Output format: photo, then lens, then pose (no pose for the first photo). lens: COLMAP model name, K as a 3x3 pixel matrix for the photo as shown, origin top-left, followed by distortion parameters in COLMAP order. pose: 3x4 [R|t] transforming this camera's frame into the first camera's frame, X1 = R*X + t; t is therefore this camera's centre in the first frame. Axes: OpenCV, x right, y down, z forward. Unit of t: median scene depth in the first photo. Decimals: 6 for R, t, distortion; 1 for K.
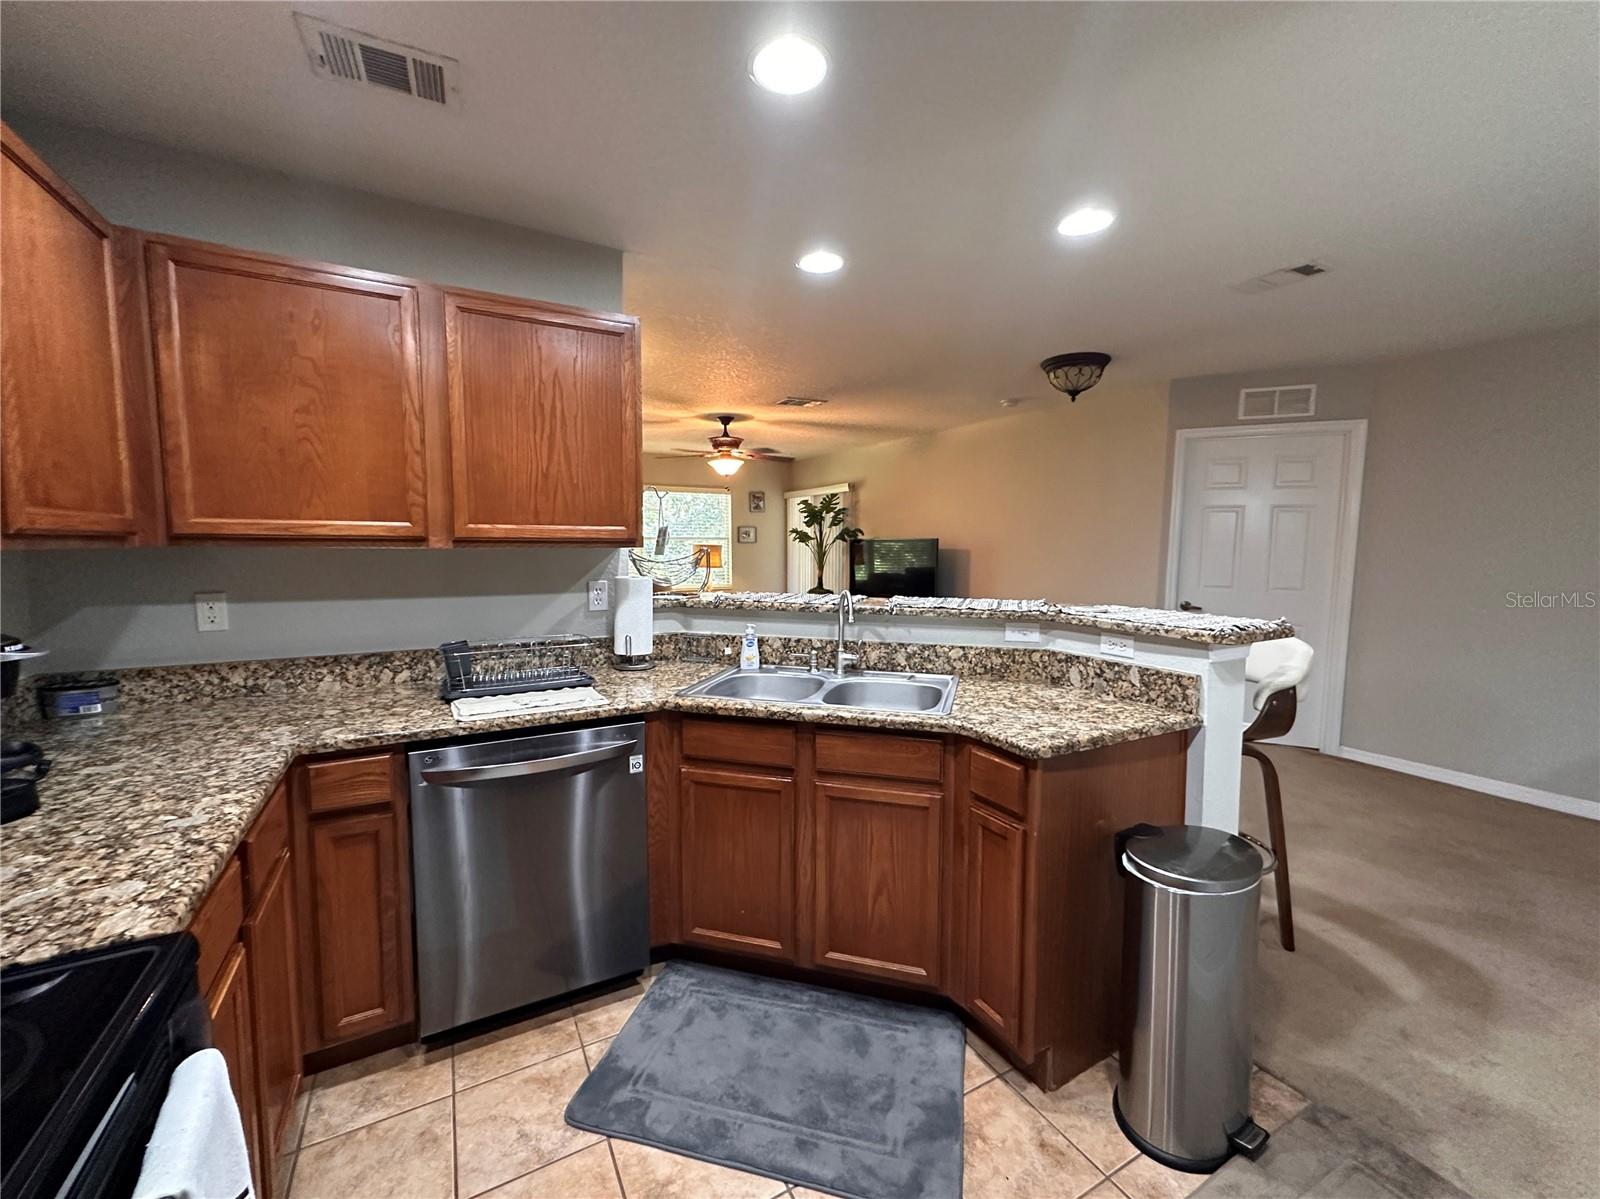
lens RADIAL K [[655.0, 0, 800.7], [0, 655.0, 598.2], [0, 0, 1]] dist [0.013760, -0.000967]
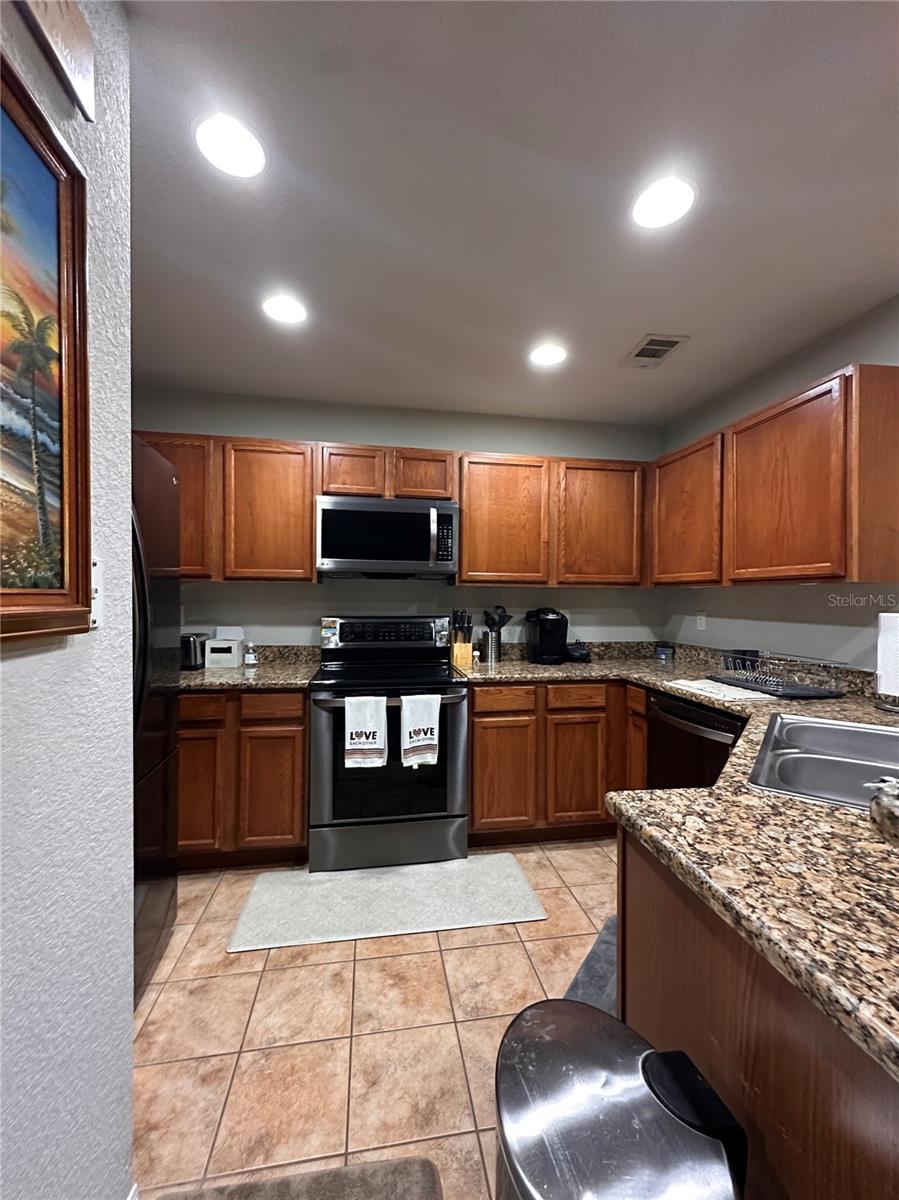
lens RADIAL K [[491.3, 0, 449.5], [0, 491.3, 600.0], [0, 0, 1]] dist [0.013760, -0.000967]
pose [[-0.339290, -0.004255, -0.940672, 0.790213], [-0.089768, 0.995573, 0.027875, -0.015965], [0.936389, 0.093900, -0.338170, 0.769326]]
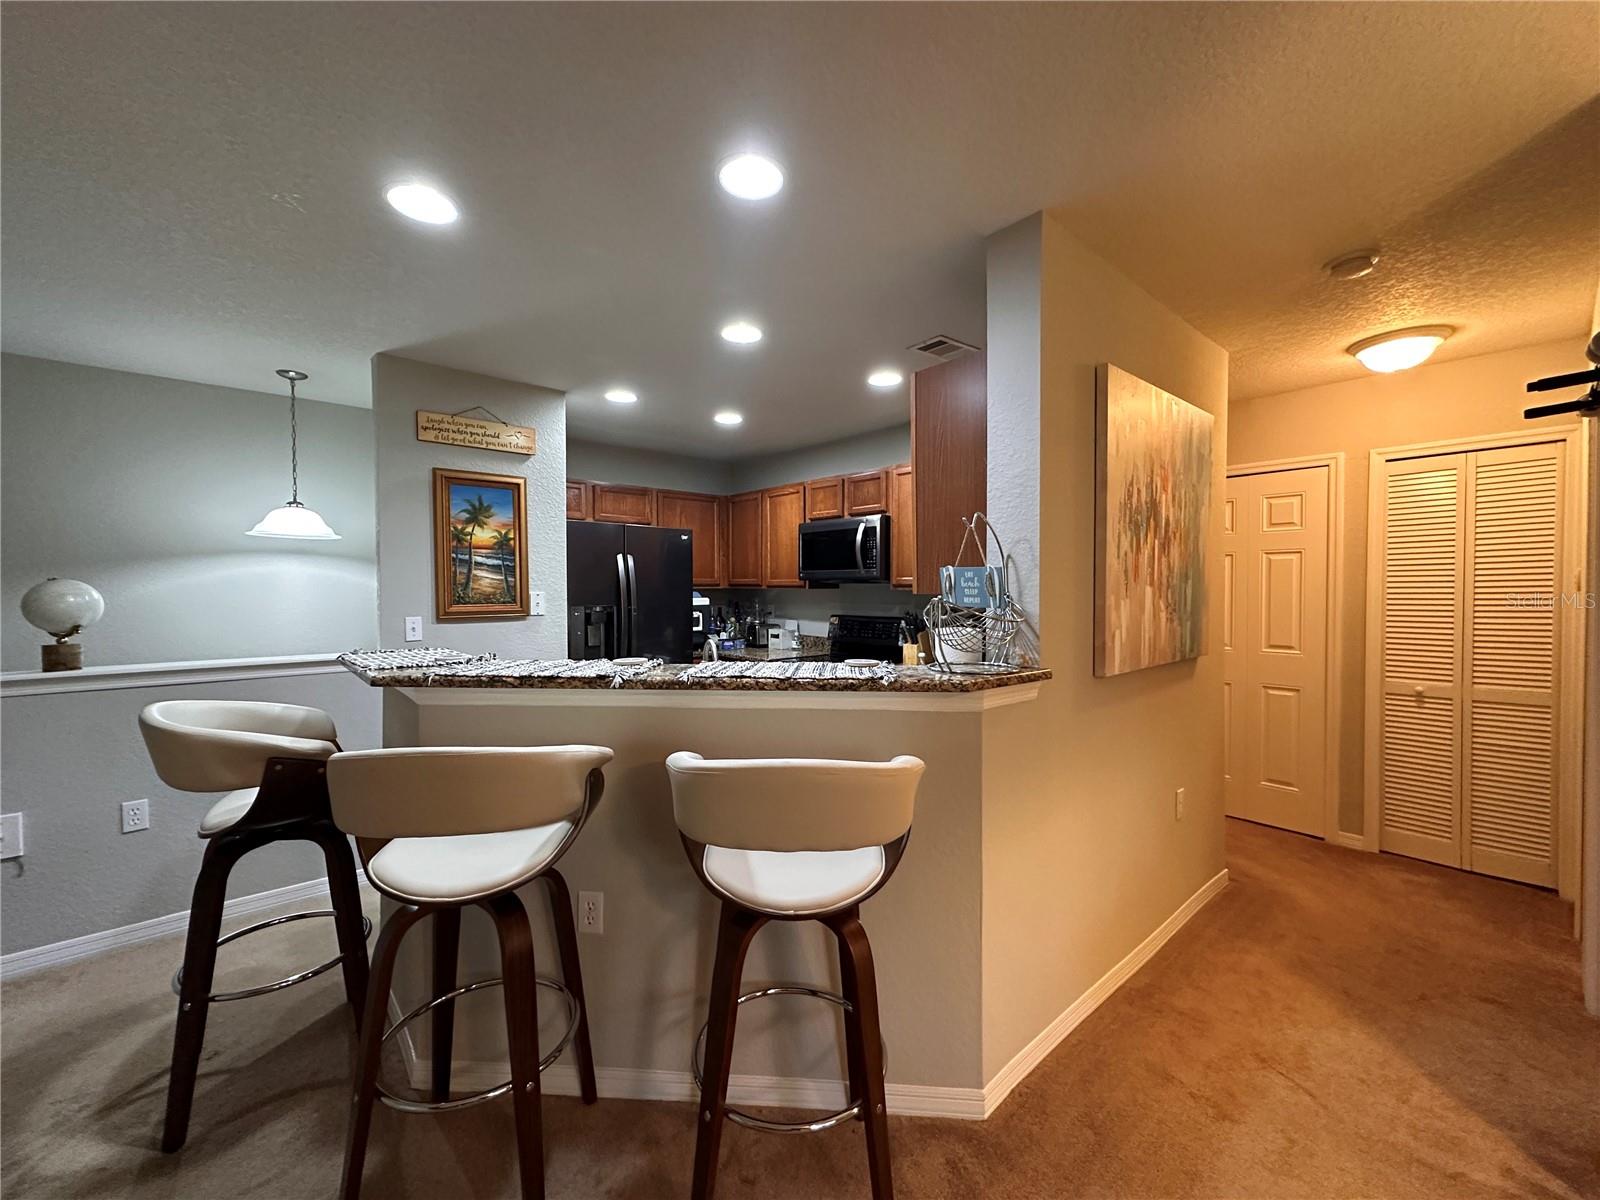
lens RADIAL K [[638.2, 0, 802.5], [0, 638.2, 599.7], [0, 0, 1]] dist [0.012202, -0.000447]
pose [[-0.977273, 0.002261, -0.211975, 0.150648], [-0.020219, 0.994390, 0.103822, -0.190214], [0.211020, 0.105749, -0.971745, 2.187023]]
